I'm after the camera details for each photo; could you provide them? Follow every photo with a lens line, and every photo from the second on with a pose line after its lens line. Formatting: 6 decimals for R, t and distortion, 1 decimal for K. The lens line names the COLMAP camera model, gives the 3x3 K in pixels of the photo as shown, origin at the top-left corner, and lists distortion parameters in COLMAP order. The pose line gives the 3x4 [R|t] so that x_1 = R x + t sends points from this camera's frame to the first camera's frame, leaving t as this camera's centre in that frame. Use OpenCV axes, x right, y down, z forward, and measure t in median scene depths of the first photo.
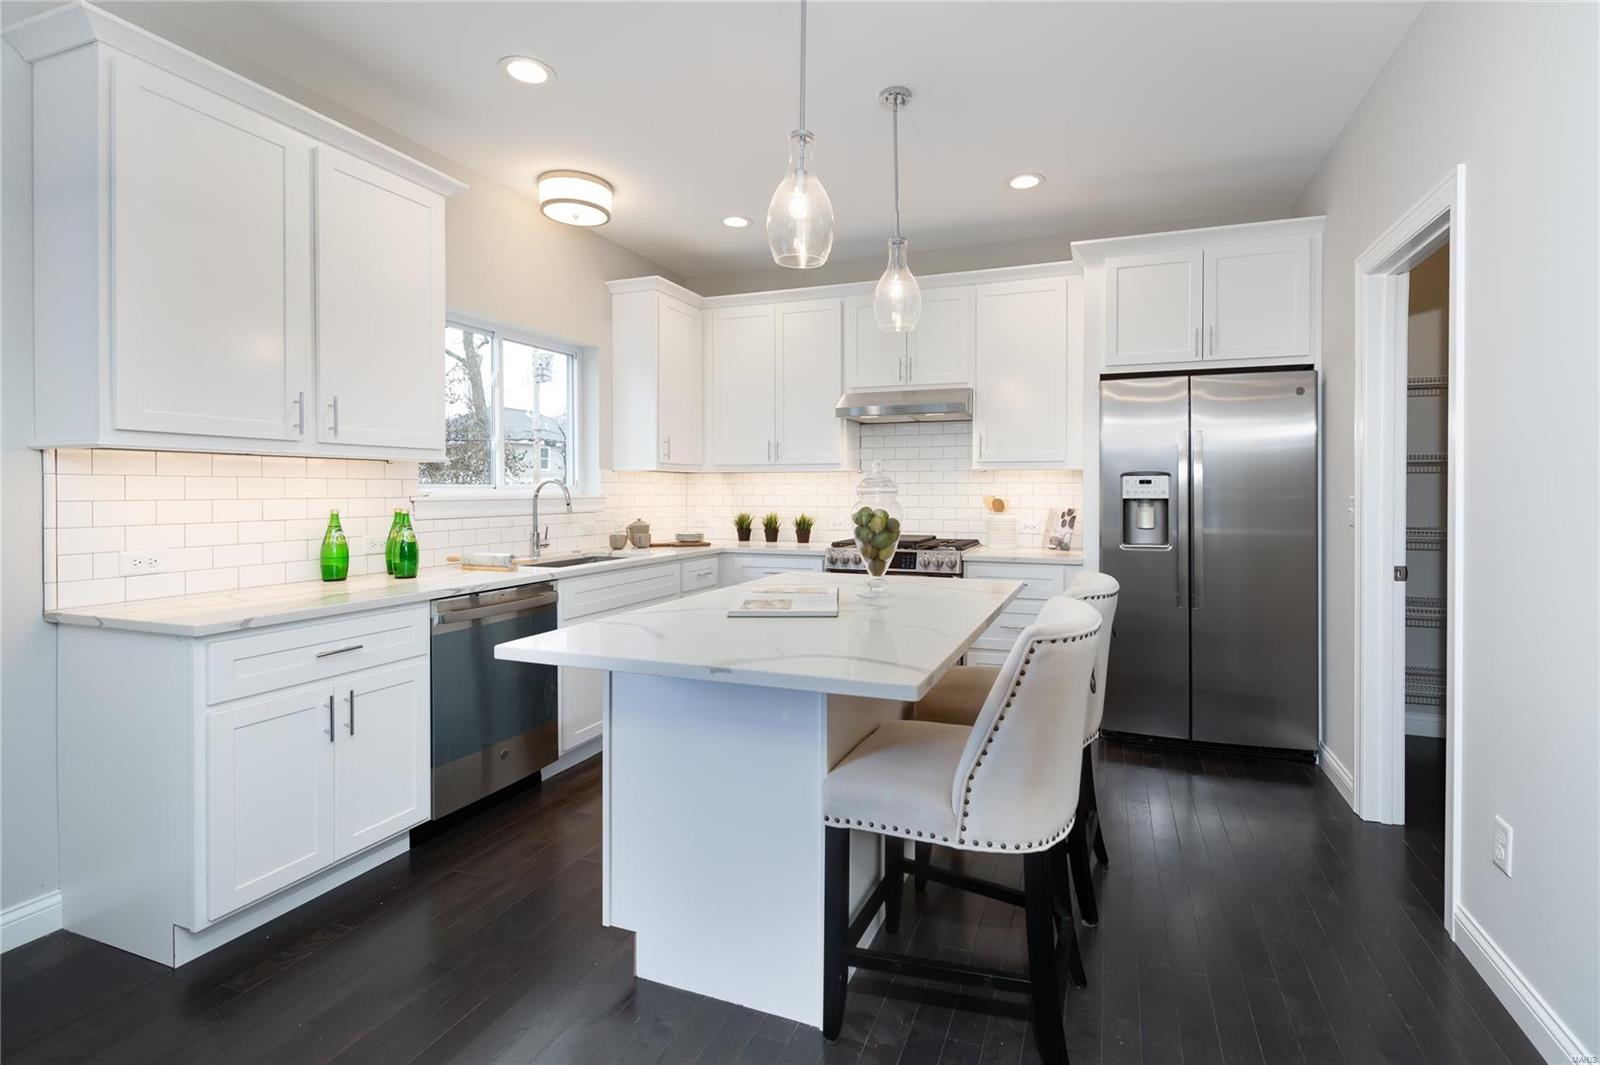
lens RADIAL K [[767.3, 0, 806.2], [0, 767.3, 494.4], [0, 0, 1]] dist [-0.000003, -0.000199]
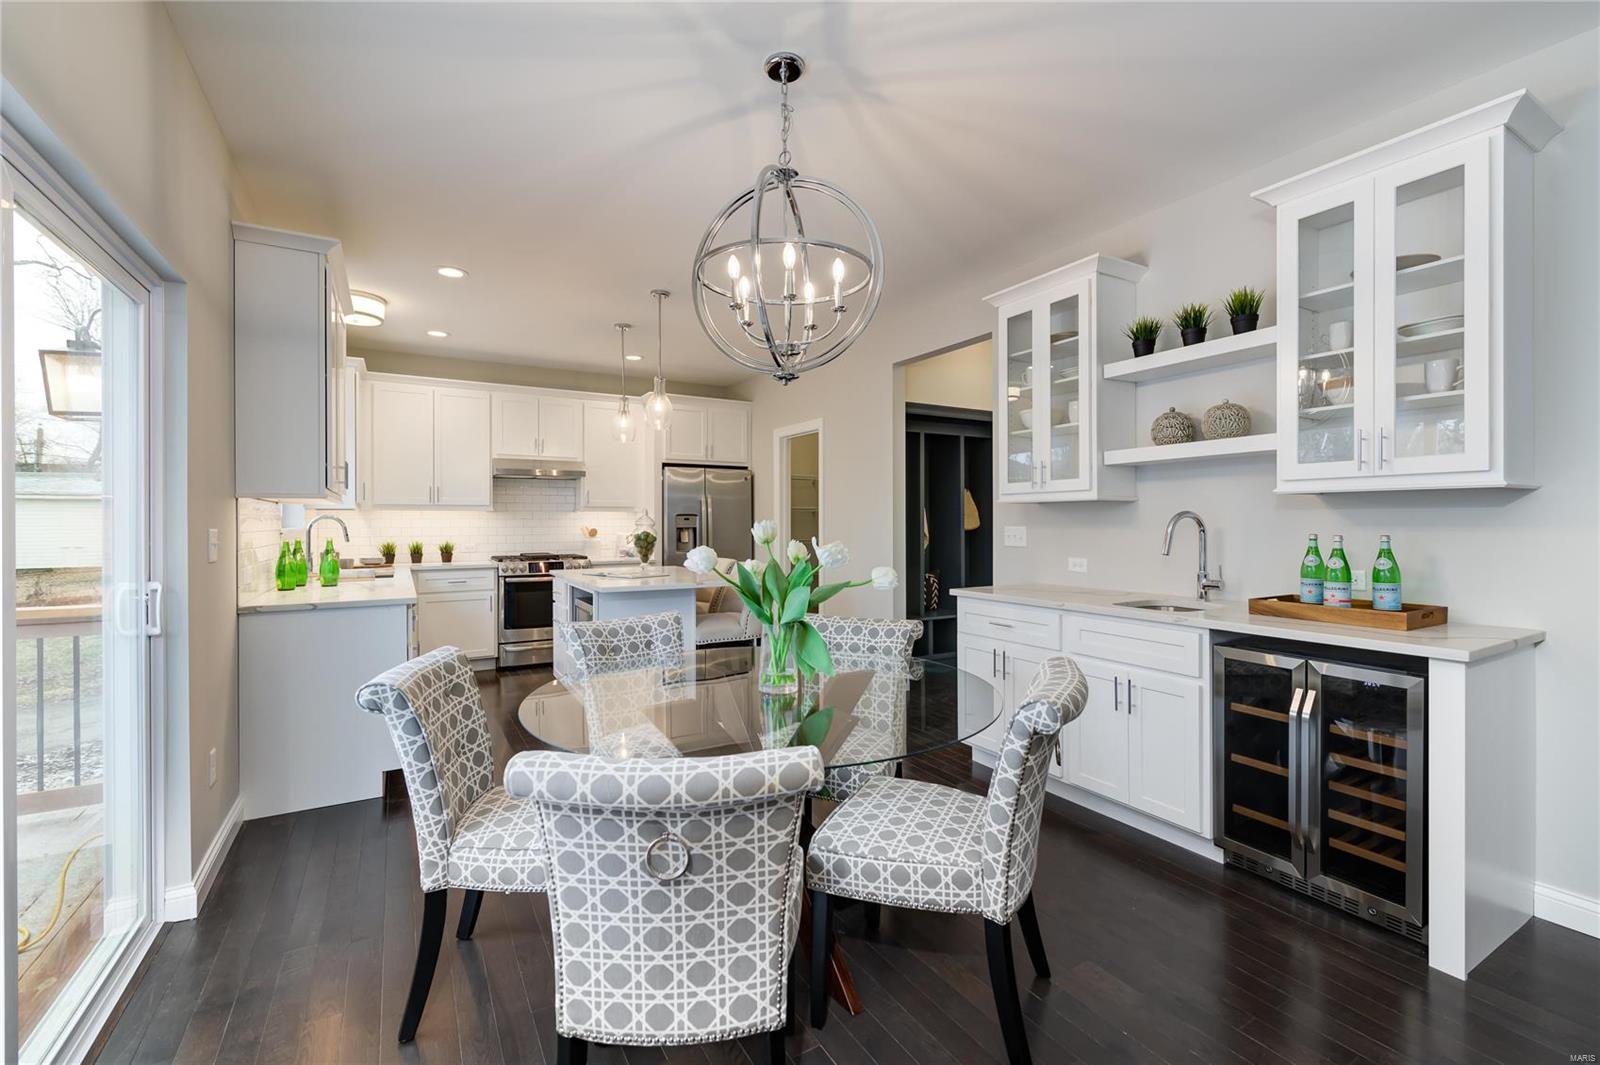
lens RADIAL K [[696.4, 0, 835.1], [0, 696.4, 524.5], [0, 0, 1]] dist [0.002745, 0.000042]
pose [[0.590907, -0.002063, 0.806737, -0.674337], [0.007206, 0.999970, -0.002720, 0.004606], [-0.806707, 0.007421, 0.590905, -0.326909]]
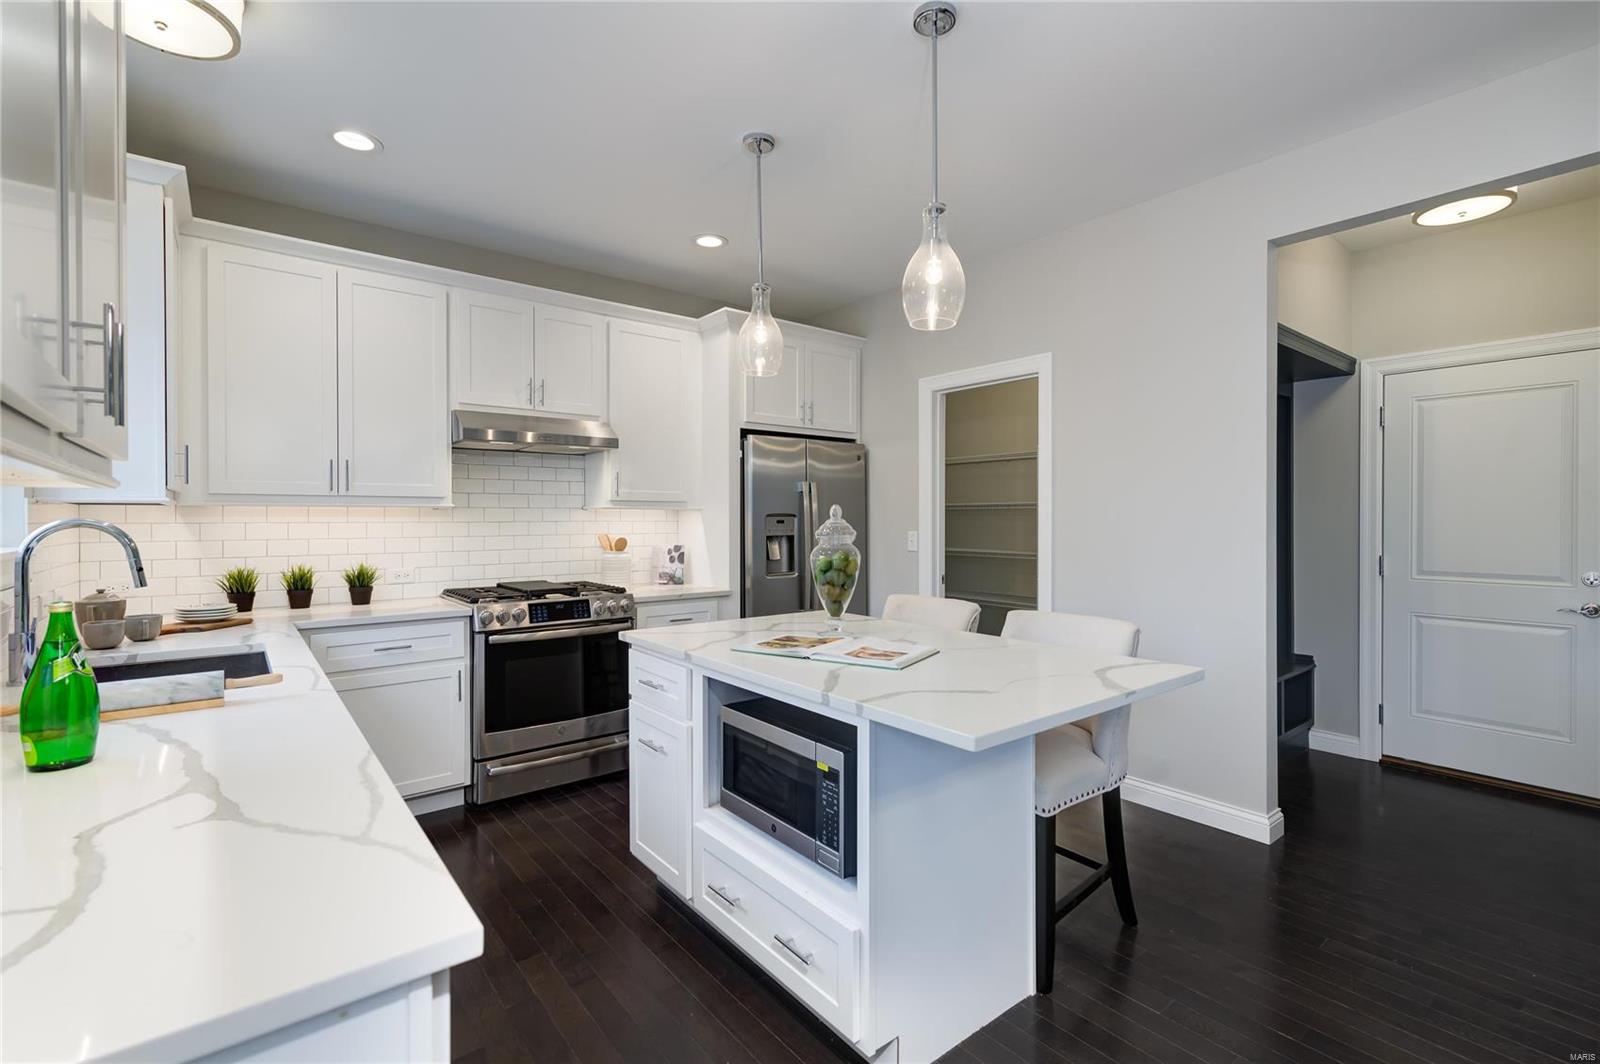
lens RADIAL K [[735.1, 0, 856.9], [0, 735.1, 524.1], [0, 0, 1]] dist [0.002138, 0.000058]
pose [[0.468034, -0.006472, 0.883687, -0.452568], [0.006710, 0.999970, 0.003770, -0.013630], [-0.883685, 0.004165, 0.468064, 0.292477]]
